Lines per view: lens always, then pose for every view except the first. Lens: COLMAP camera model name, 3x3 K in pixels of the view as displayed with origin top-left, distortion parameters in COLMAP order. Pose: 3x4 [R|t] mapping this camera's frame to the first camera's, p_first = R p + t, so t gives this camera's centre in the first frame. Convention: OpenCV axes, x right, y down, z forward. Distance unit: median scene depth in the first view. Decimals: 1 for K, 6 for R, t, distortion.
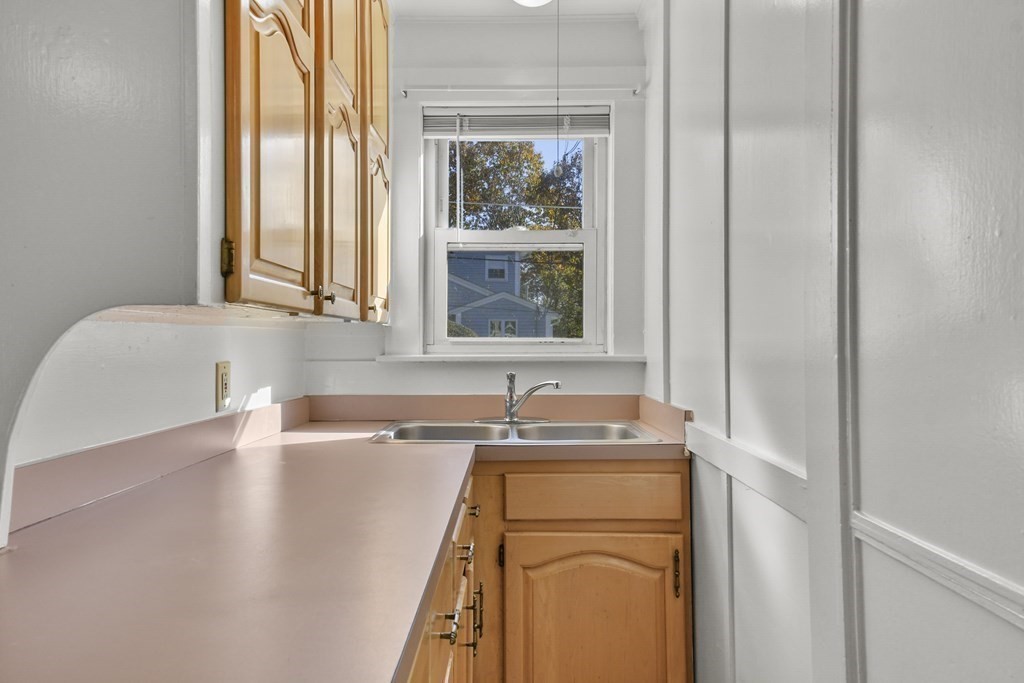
lens RADIAL K [[740.1, 0, 511.9], [0, 740.1, 342.3], [0, 0, 1]] dist [0.000483, 0.000050]
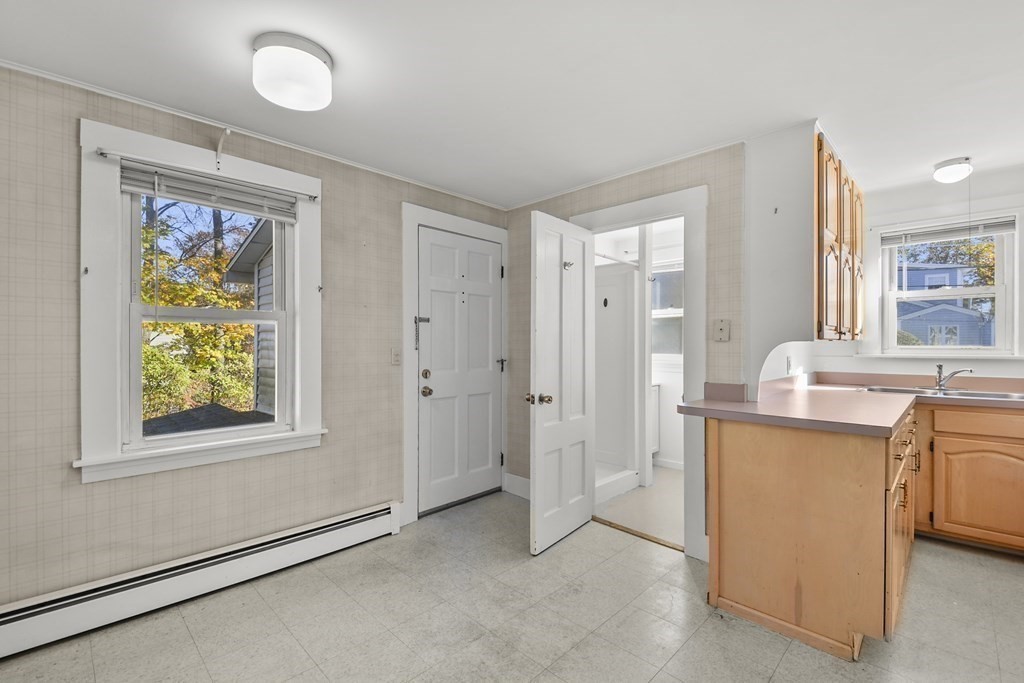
lens RADIAL K [[446.0, 0, 521.4], [0, 446.0, 344.1], [0, 0, 1]] dist [0.012655, -0.007510]
pose [[0.718274, -0.002029, -0.695758, 0.030580], [0.004195, 0.999990, 0.001415, -0.019052], [0.695748, -0.003935, 0.718275, -0.652540]]
